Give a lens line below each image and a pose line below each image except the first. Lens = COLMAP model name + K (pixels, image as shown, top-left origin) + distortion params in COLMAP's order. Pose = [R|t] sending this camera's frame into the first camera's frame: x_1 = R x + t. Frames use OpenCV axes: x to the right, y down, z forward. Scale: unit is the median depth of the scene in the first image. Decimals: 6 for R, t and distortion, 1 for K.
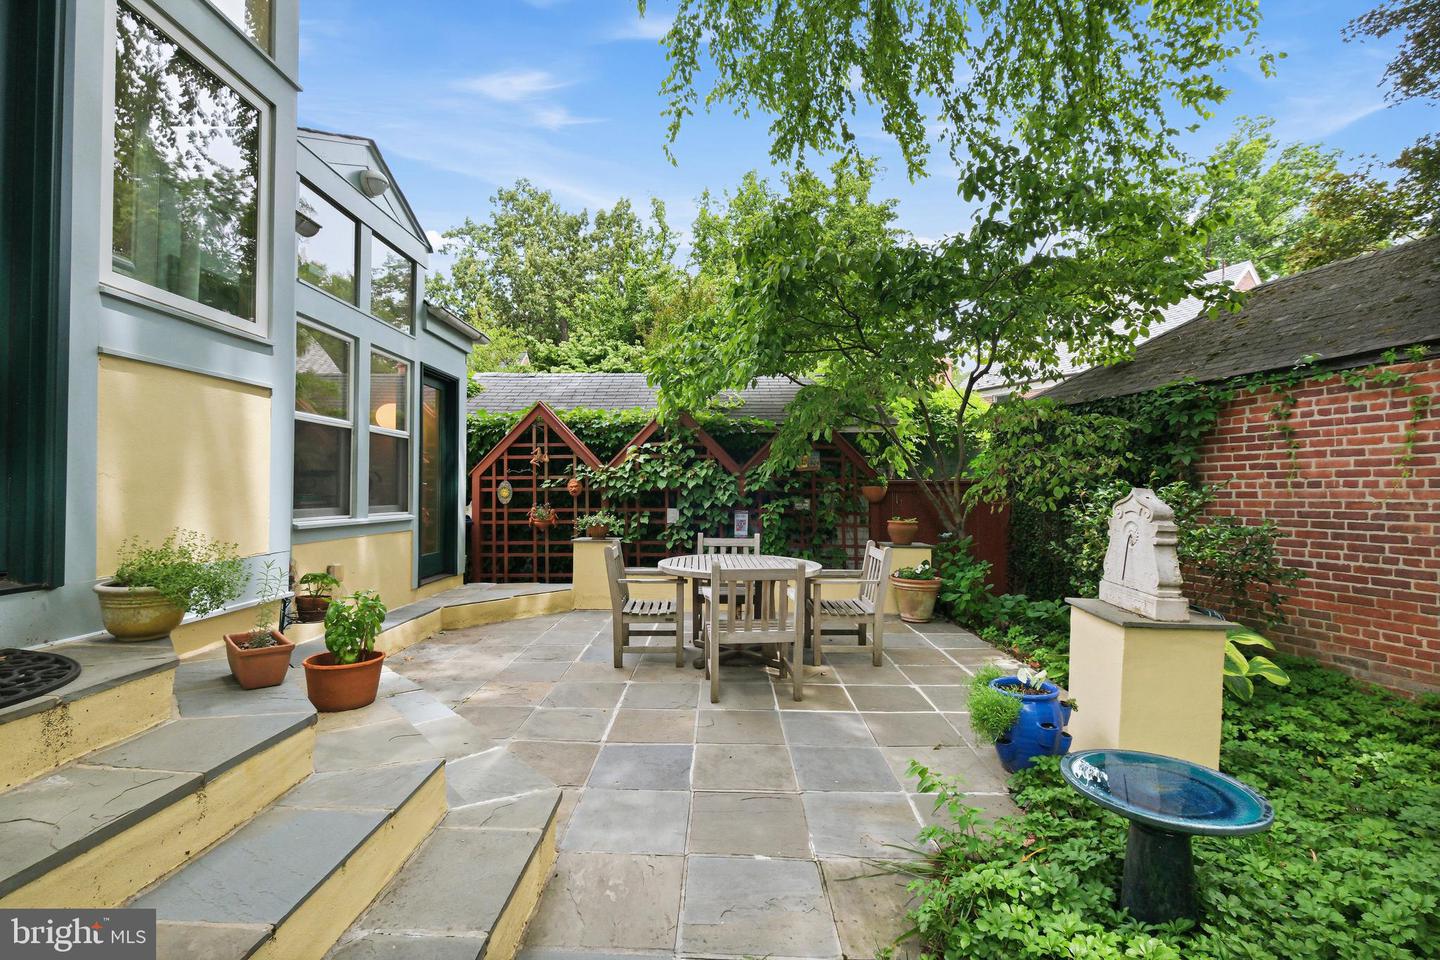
lens RADIAL K [[630.7, 0, 728.1], [0, 630.7, 487.7], [0, 0, 1]] dist [-0.000771, -0.000006]
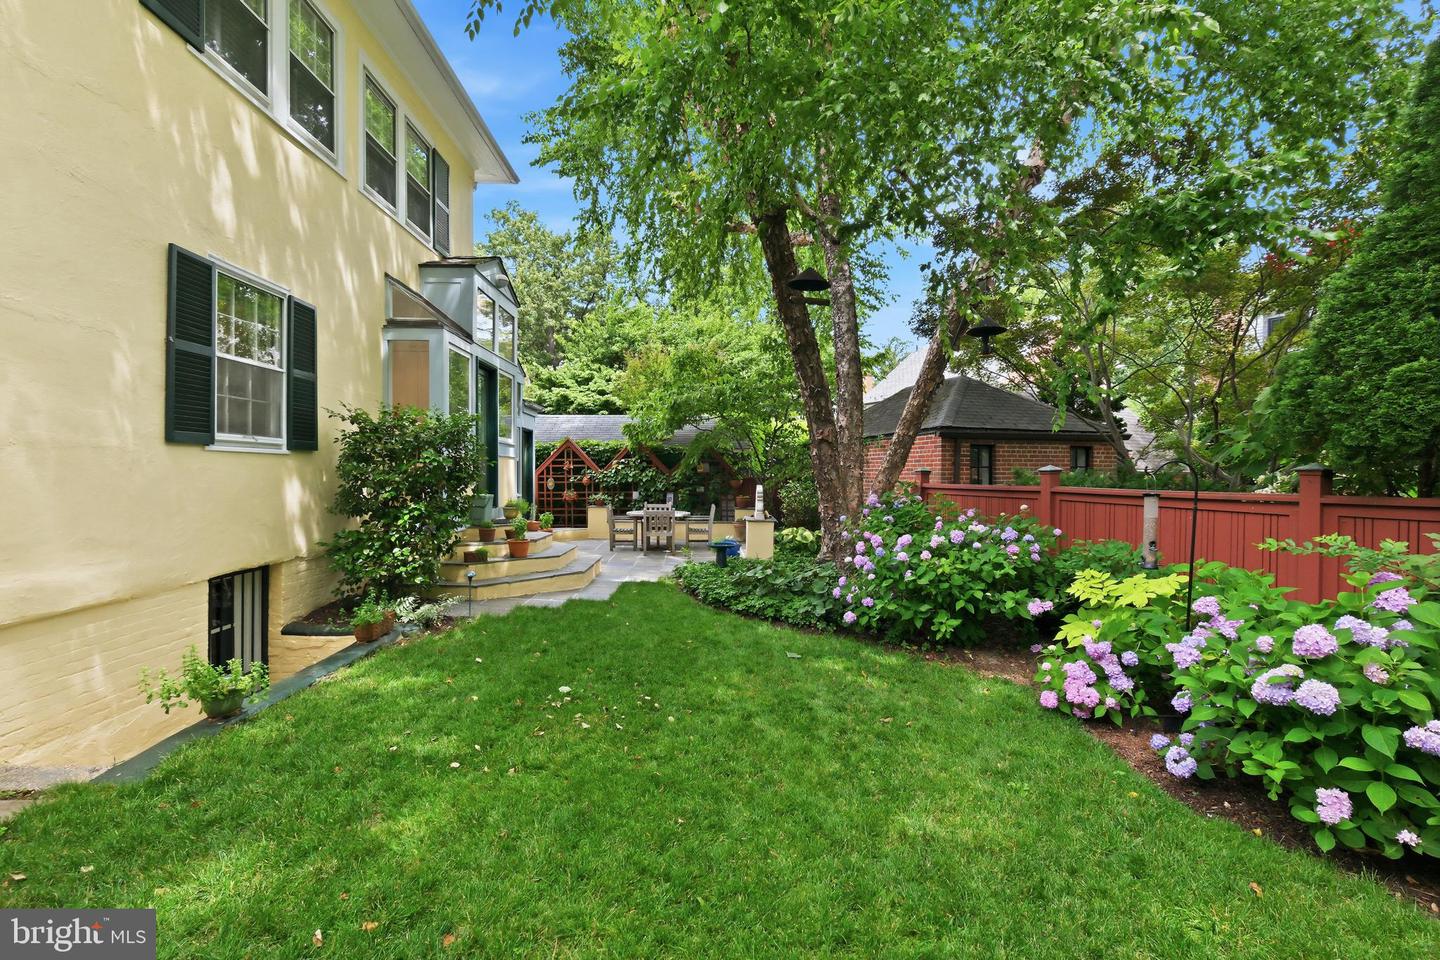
lens RADIAL K [[630.7, 0, 709.4], [0, 630.7, 477.8], [0, 0, 1]] dist [-0.000771, -0.000006]
pose [[0.999975, -0.002825, 0.006485, 0.131245], [0.002752, 0.999933, 0.011246, -0.031912], [-0.006516, -0.011228, 0.999916, -0.986001]]
